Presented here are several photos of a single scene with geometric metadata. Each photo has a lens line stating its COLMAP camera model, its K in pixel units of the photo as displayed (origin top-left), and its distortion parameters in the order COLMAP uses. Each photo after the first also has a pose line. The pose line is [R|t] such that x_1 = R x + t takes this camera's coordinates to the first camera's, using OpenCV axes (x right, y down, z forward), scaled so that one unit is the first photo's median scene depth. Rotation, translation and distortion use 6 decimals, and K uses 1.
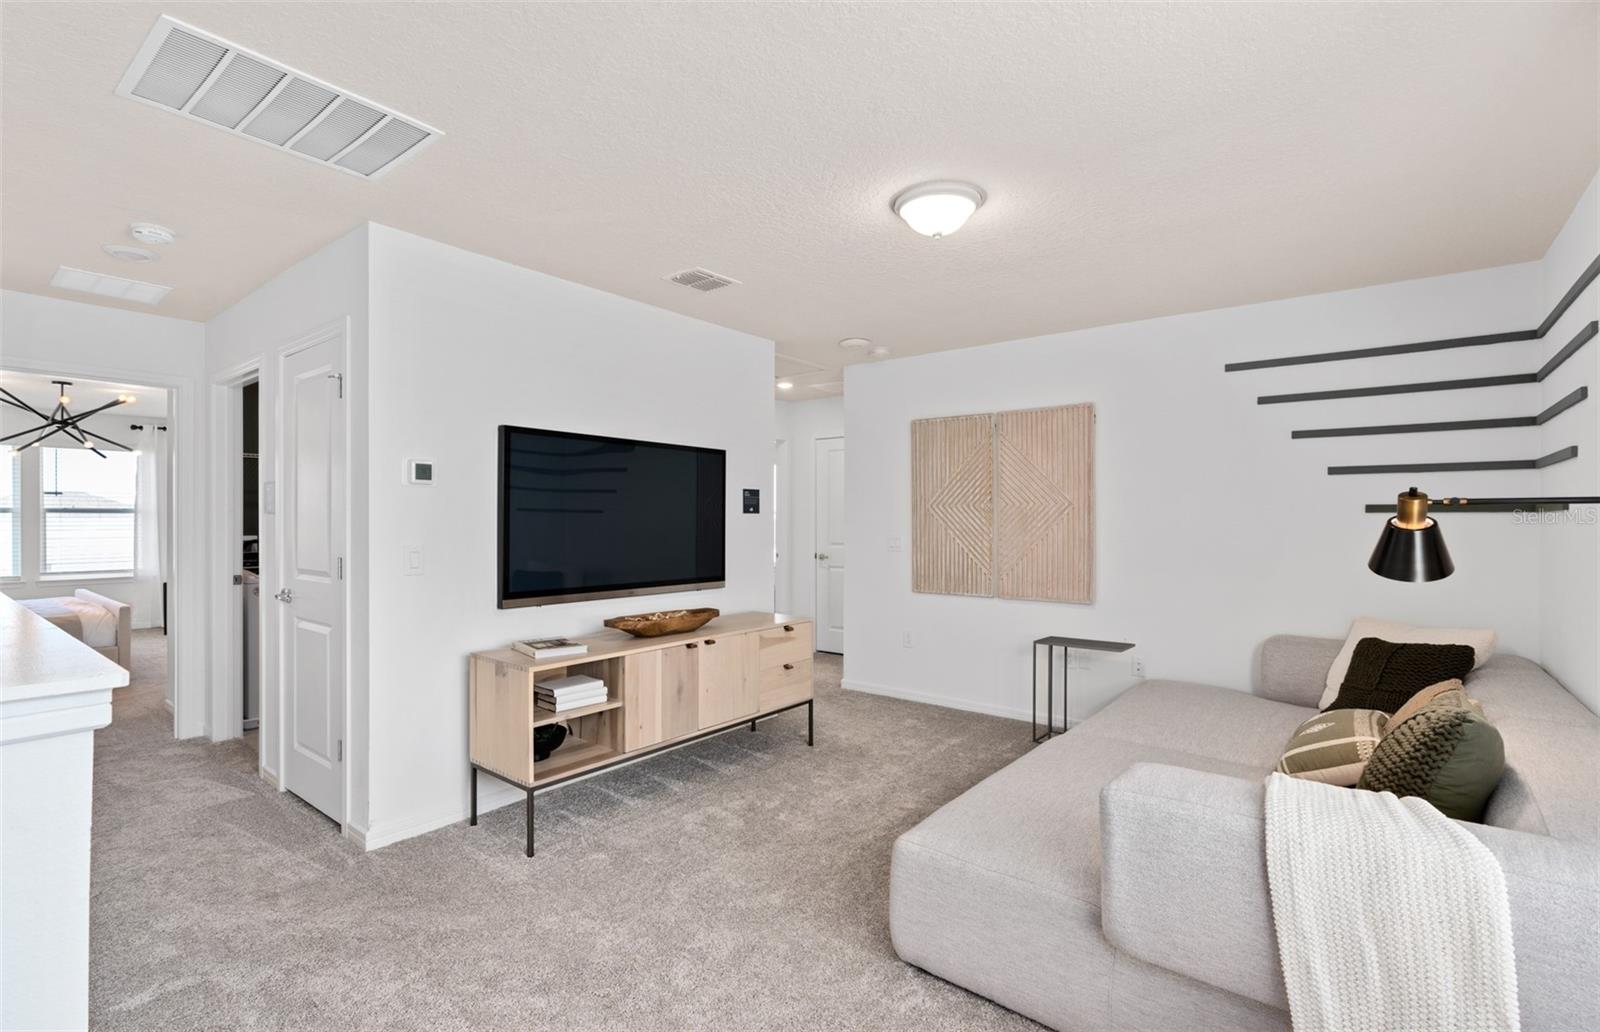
lens RADIAL K [[727.6, 0, 791.9], [0, 727.6, 526.8], [0, 0, 1]] dist [-0.020437, -0.000412]
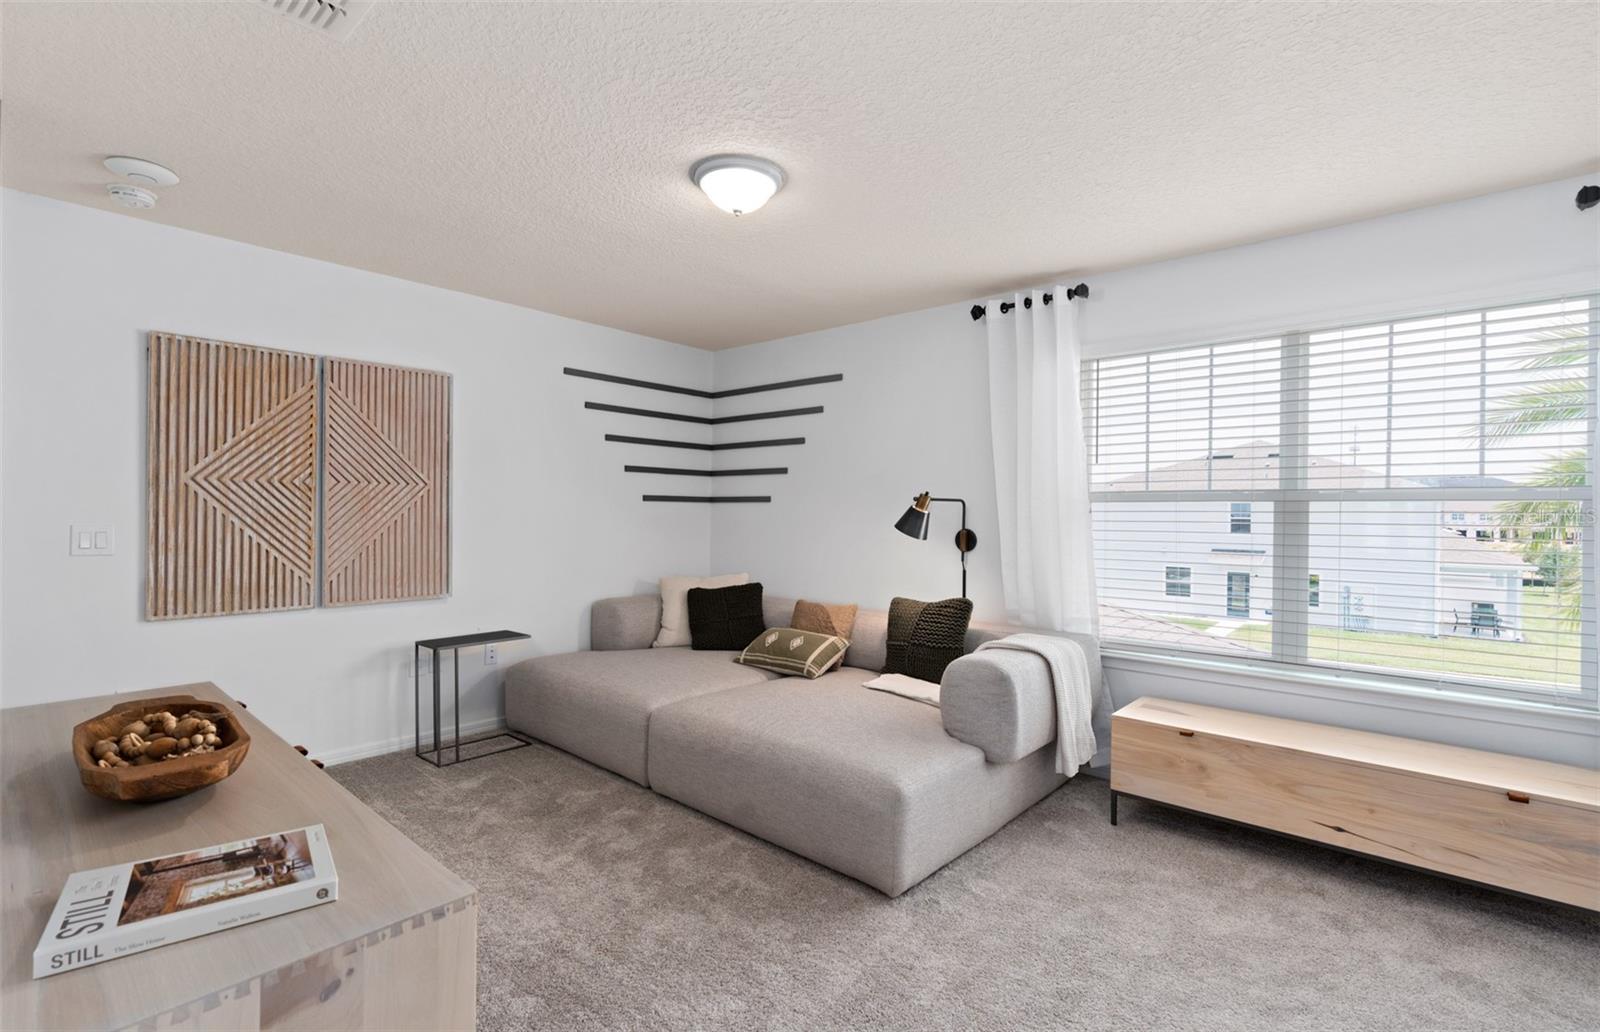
lens RADIAL K [[727.6, 0, 801.3], [0, 727.6, 510.4], [0, 0, 1]] dist [-0.020437, -0.000412]
pose [[0.053035, -0.003579, 0.998586, -0.480080], [-0.002184, 0.999991, 0.003700, -0.005640], [-0.998590, -0.002377, 0.053027, 0.533378]]
